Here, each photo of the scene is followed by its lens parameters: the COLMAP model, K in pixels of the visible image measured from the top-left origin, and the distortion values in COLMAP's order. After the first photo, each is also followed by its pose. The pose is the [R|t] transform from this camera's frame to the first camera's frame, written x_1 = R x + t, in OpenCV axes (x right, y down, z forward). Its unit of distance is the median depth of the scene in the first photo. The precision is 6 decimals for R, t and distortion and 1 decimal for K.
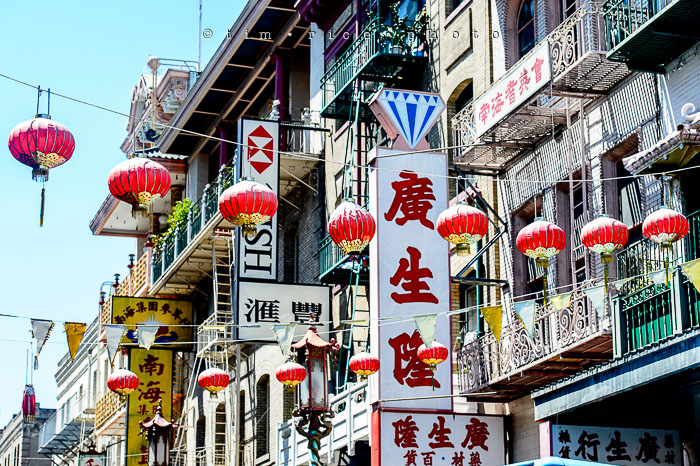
lens RADIAL K [[1650.9, 0, 350.0], [0, 1650.9, 233.0], [0, 0, 1]] dist [0.027584, 0.105586]
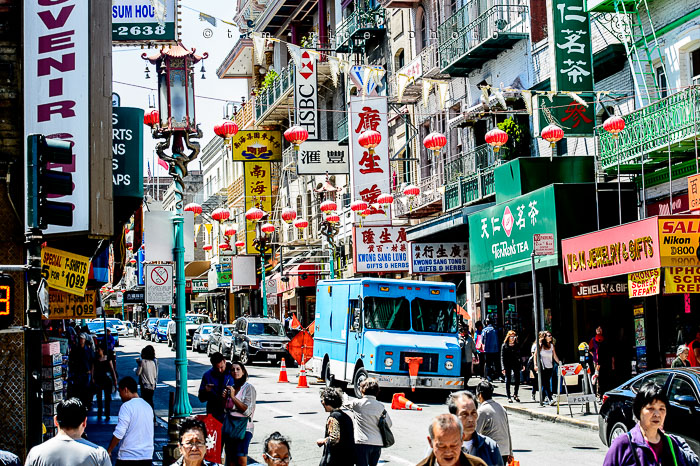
lens RADIAL K [[1411.8, 0, 350.0], [0, 1411.8, 233.0], [0, 0, 1]] dist [-0.105867, -0.154062]
pose [[0.996507, -0.037783, -0.074475, 0.125413], [0.050414, 0.983138, 0.175780, -0.173314], [0.066577, -0.178920, 0.981608, -0.657215]]
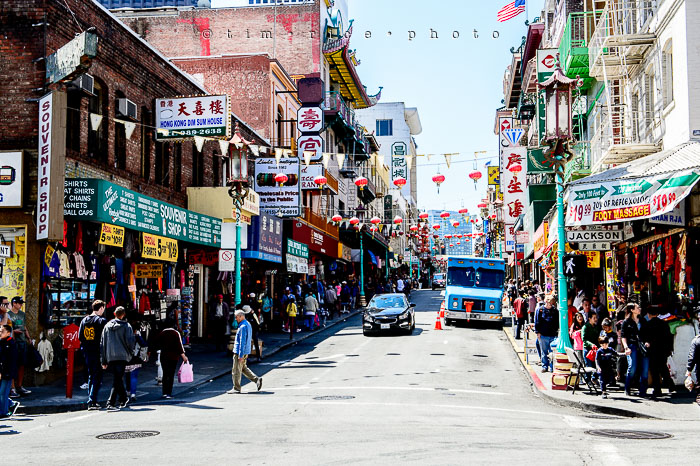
lens RADIAL K [[851.7, 0, 361.3], [0, 851.7, 234.8], [0, 0, 1]] dist [0.090645, 0.007539]
pose [[0.907739, -0.040321, -0.417593, 0.437233], [0.116159, 0.980613, 0.157817, -0.170402], [0.403133, -0.191764, 0.894824, -0.667246]]
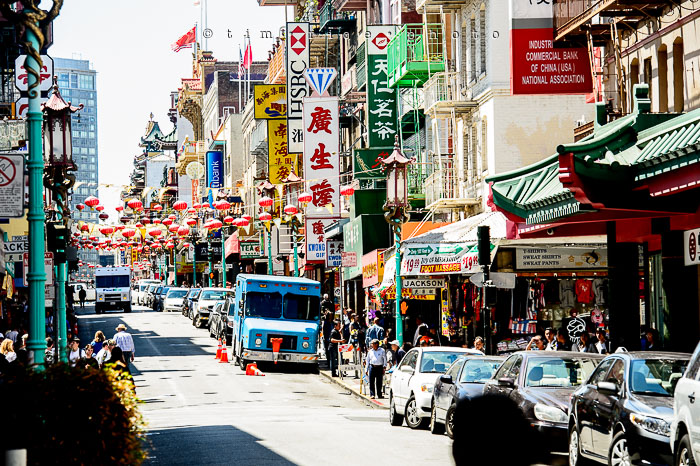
lens RADIAL K [[2694.3, 0, 350.0], [0, 2694.3, 233.0], [0, 0, 1]] dist [0.821352, 1.515363]
pose [[0.977424, -0.023979, -0.209923, 0.744850], [0.069872, 0.974323, 0.214038, -0.577426], [0.199400, -0.223873, 0.954002, -2.203367]]
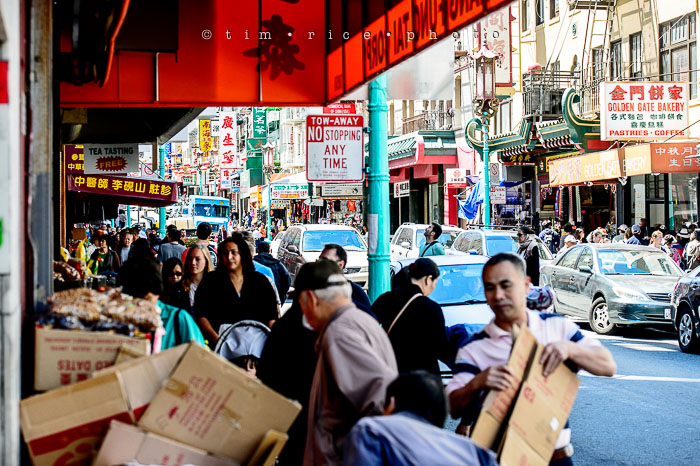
lens RADIAL K [[1411.8, 0, 350.0], [0, 1411.8, 233.0], [0, 0, 1]] dist [-0.105867, -0.154062]
pose [[0.992225, -0.008013, -0.124196, 0.784016], [0.040710, 0.963925, 0.263042, -0.676975], [0.117608, -0.266053, 0.956757, -2.554830]]
